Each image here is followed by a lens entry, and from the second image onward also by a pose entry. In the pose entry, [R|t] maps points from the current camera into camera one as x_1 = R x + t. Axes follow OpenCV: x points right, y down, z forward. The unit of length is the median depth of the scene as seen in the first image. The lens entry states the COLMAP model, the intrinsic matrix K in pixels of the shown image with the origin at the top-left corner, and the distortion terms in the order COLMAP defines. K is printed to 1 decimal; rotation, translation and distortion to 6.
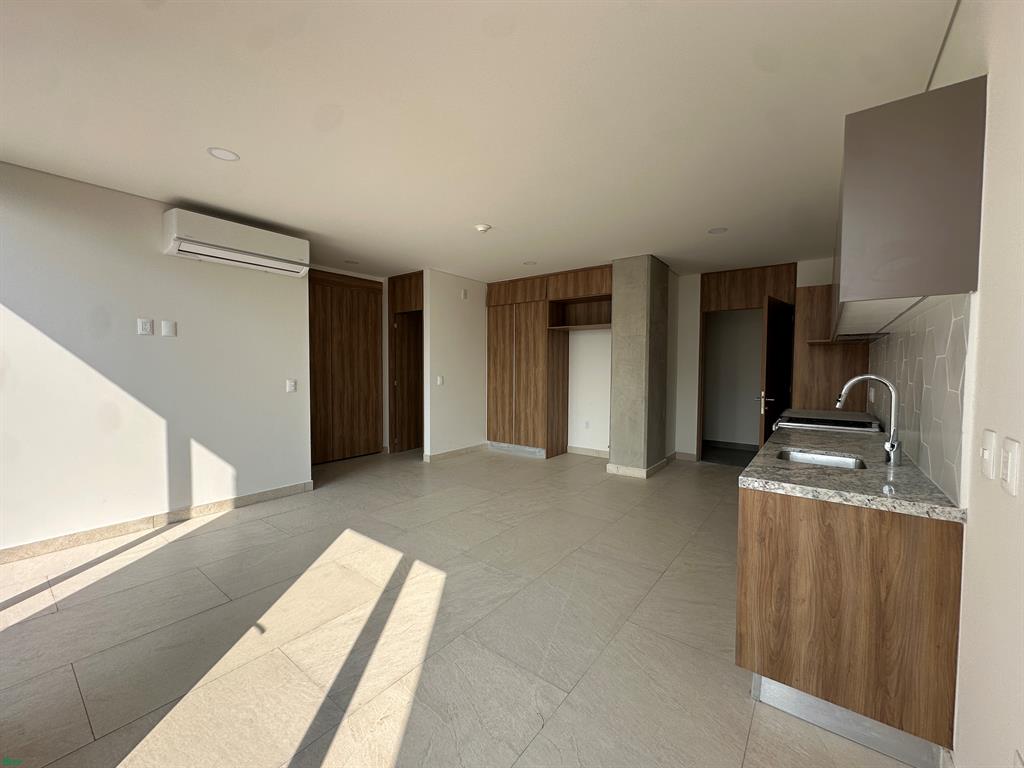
lens RADIAL K [[410.5, 0, 509.1], [0, 410.5, 383.9], [0, 0, 1]] dist [-0.003611, -0.000271]
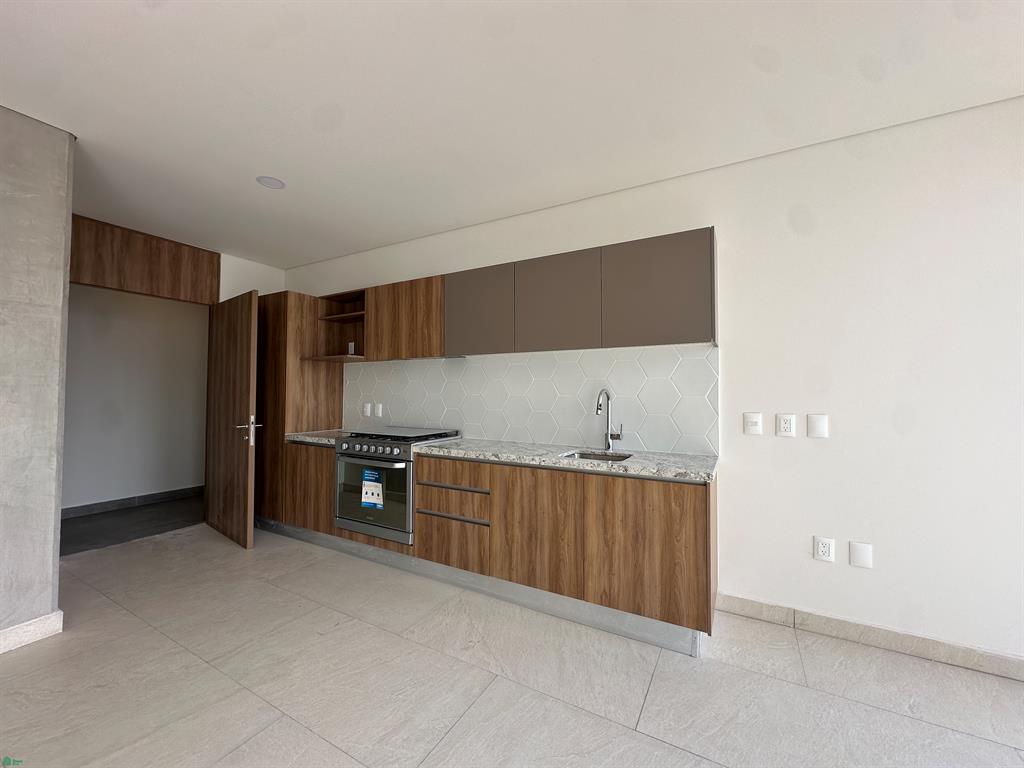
lens RADIAL K [[410.5, 0, 512.0], [0, 410.5, 383.5], [0, 0, 1]] dist [-0.003611, -0.000271]
pose [[-0.150216, 0.016887, 0.988509, -0.209076], [0.037220, 0.999242, -0.011415, -0.015042], [-0.987952, 0.035077, -0.150731, 0.683269]]
